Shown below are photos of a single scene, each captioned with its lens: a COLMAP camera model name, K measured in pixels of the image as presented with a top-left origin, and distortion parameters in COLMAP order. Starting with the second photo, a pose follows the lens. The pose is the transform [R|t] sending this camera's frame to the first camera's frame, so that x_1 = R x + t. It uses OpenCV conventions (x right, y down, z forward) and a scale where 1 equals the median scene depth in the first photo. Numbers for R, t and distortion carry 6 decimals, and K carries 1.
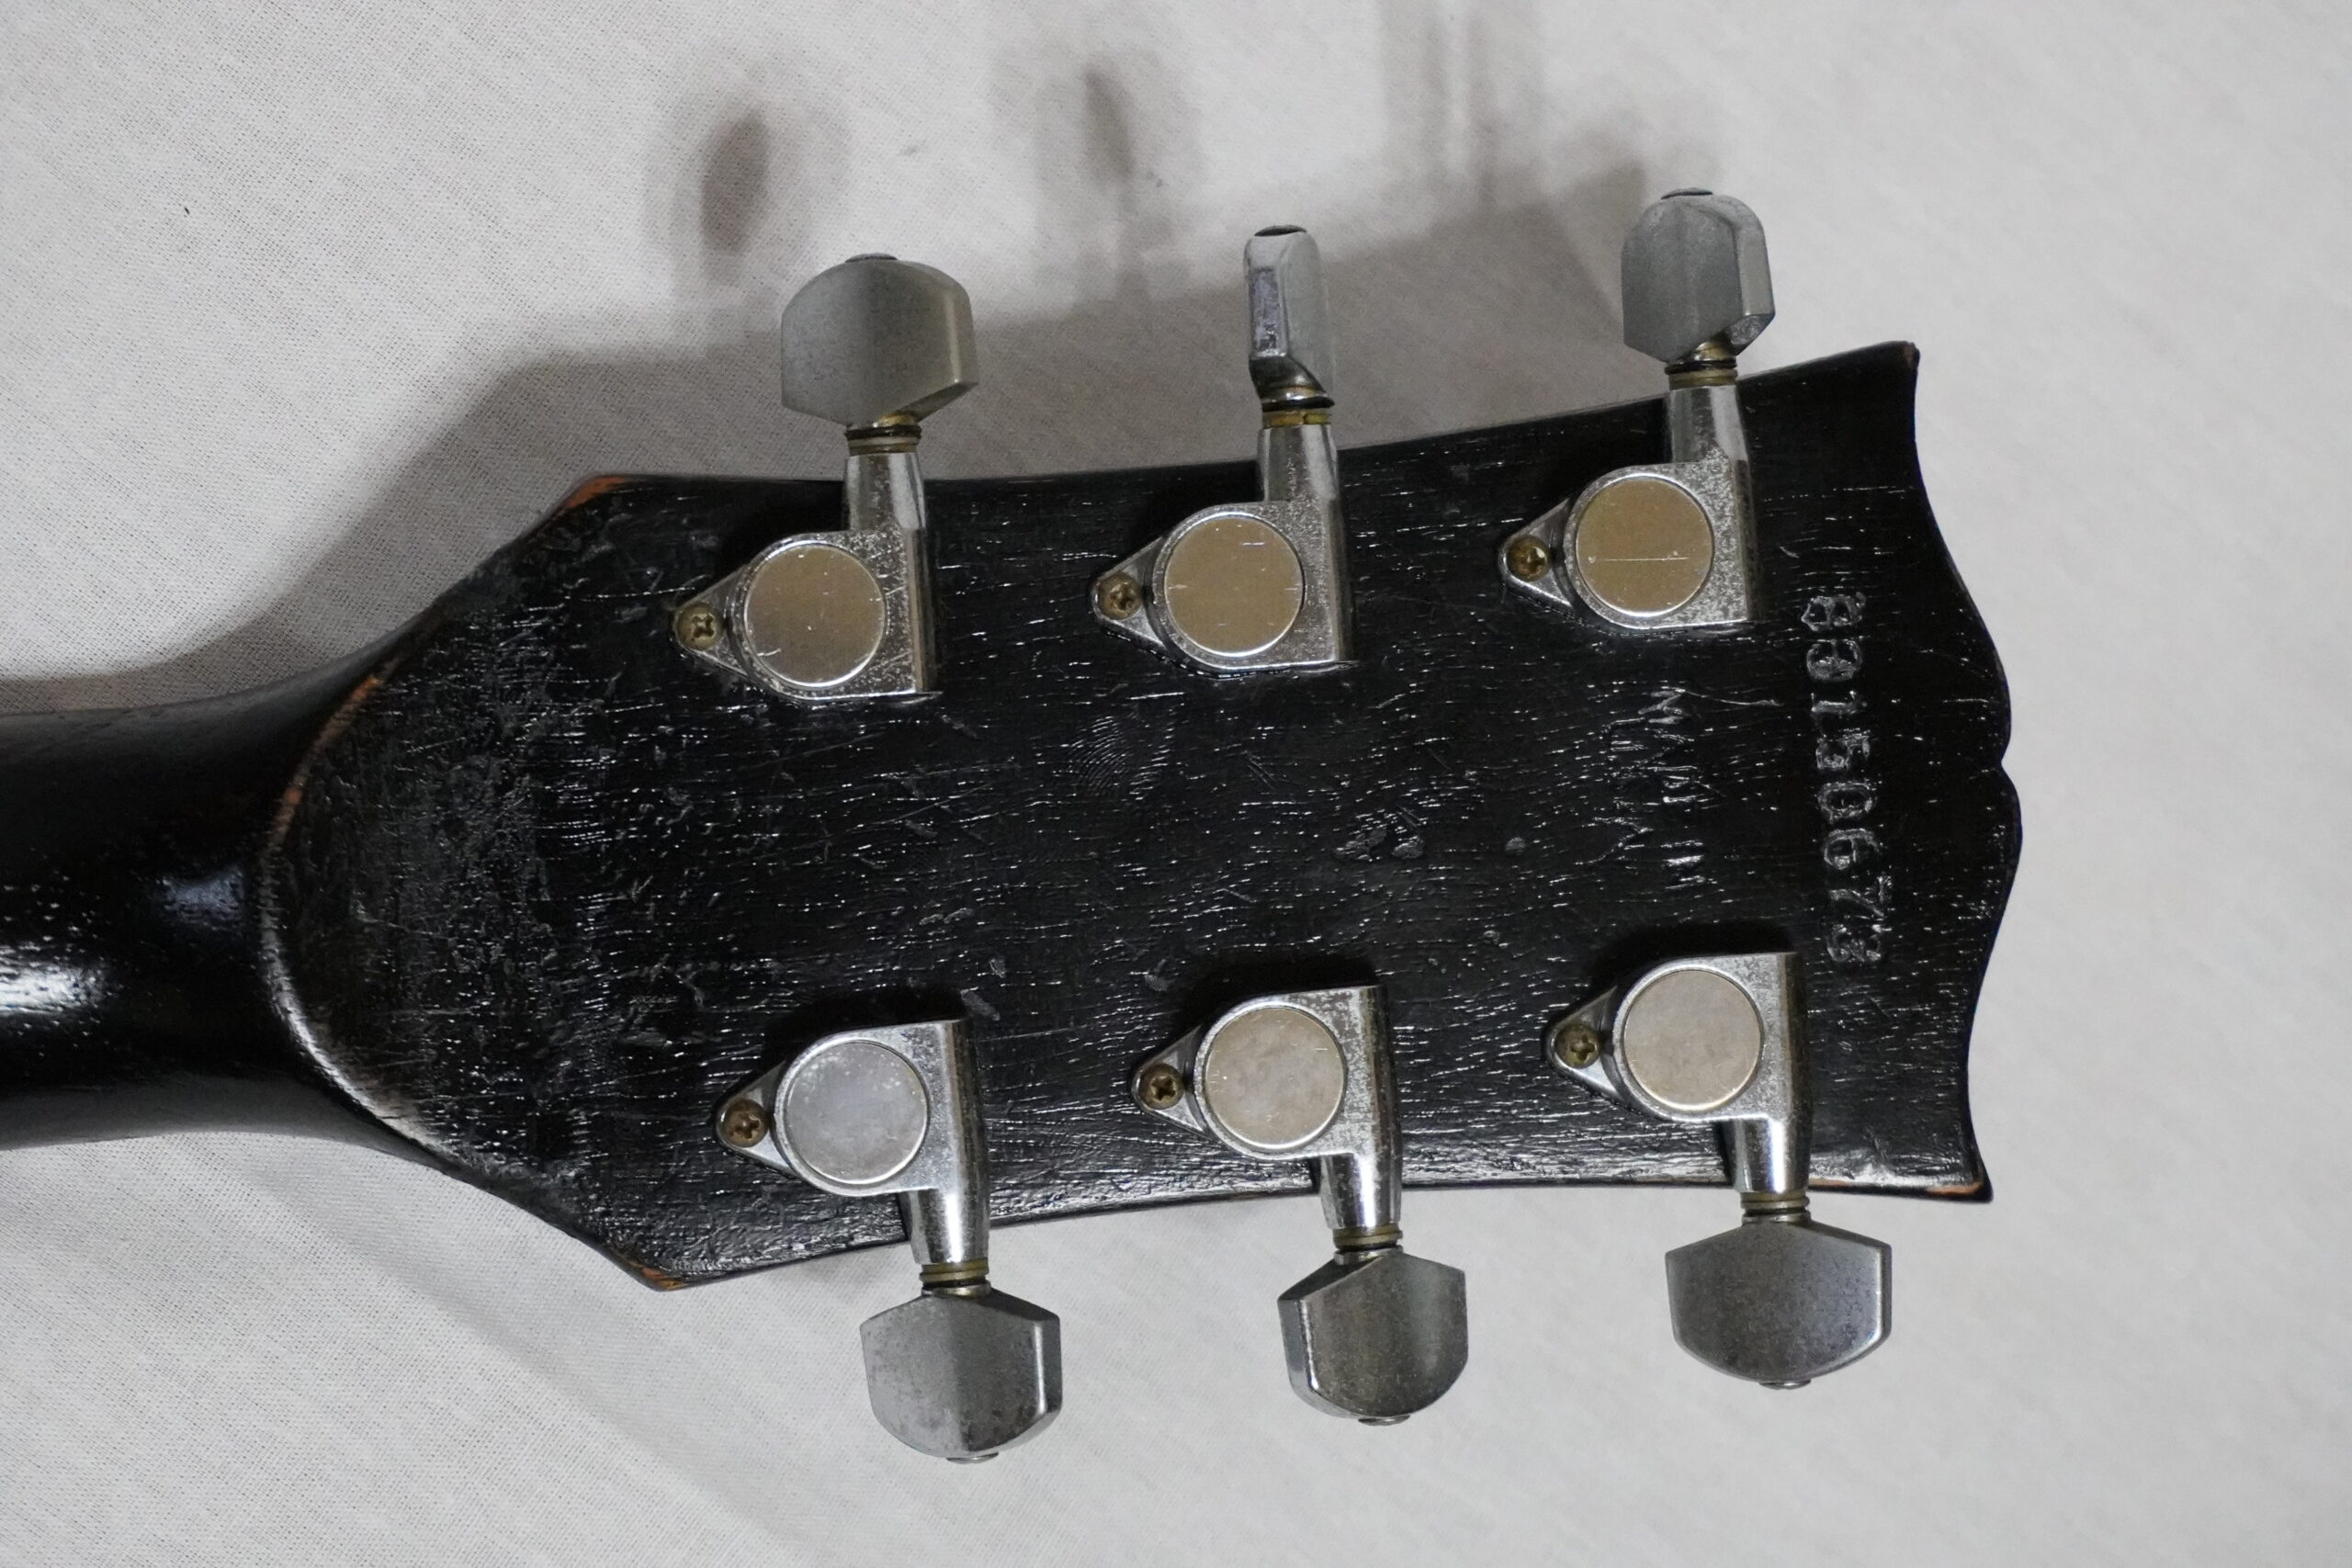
lens RADIAL K [[7030.4, 0, 1176.0], [0, 7030.4, 784.0], [0, 0, 1]] dist [-0.082065, -0.406871]
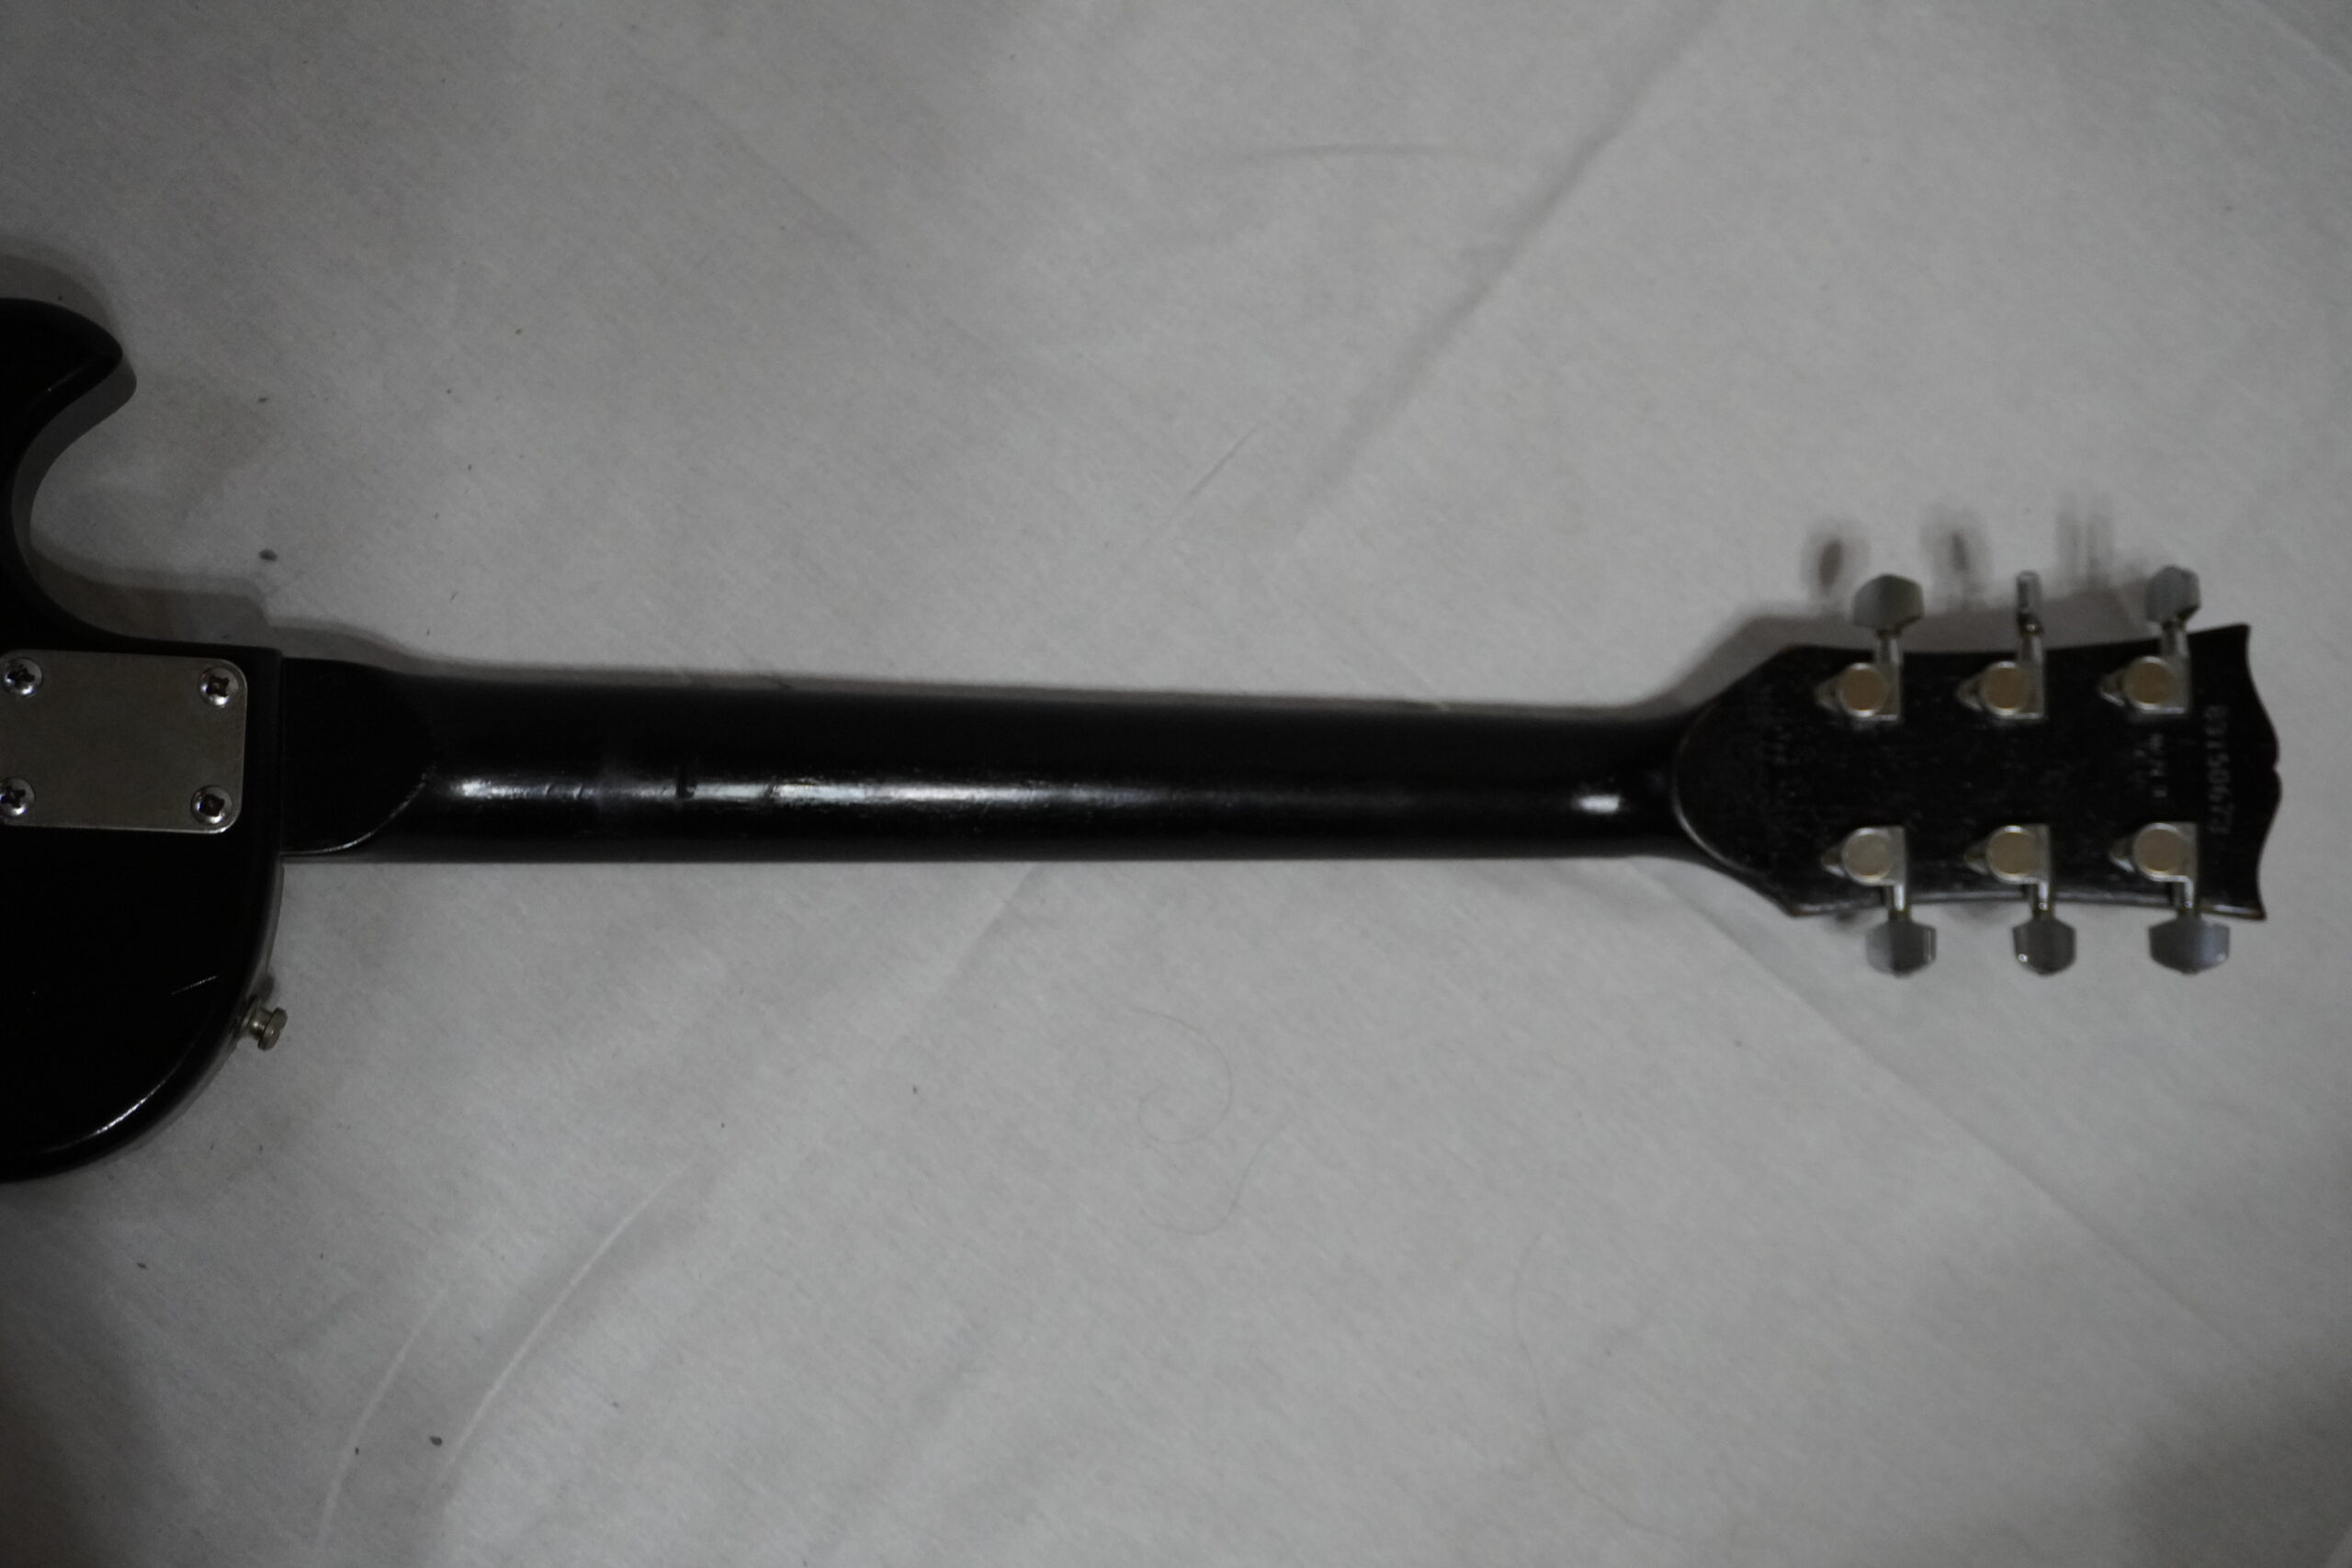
lens RADIAL K [[3354.1, 0, 1176.0], [0, 3354.1, 784.0], [0, 0, 1]] dist [0.010201, -0.032370]
pose [[0.980550, 0.050284, -0.189718, -0.063696], [-0.068815, 0.993342, -0.092387, 0.163385], [0.183810, 0.103645, 0.977482, -0.434246]]
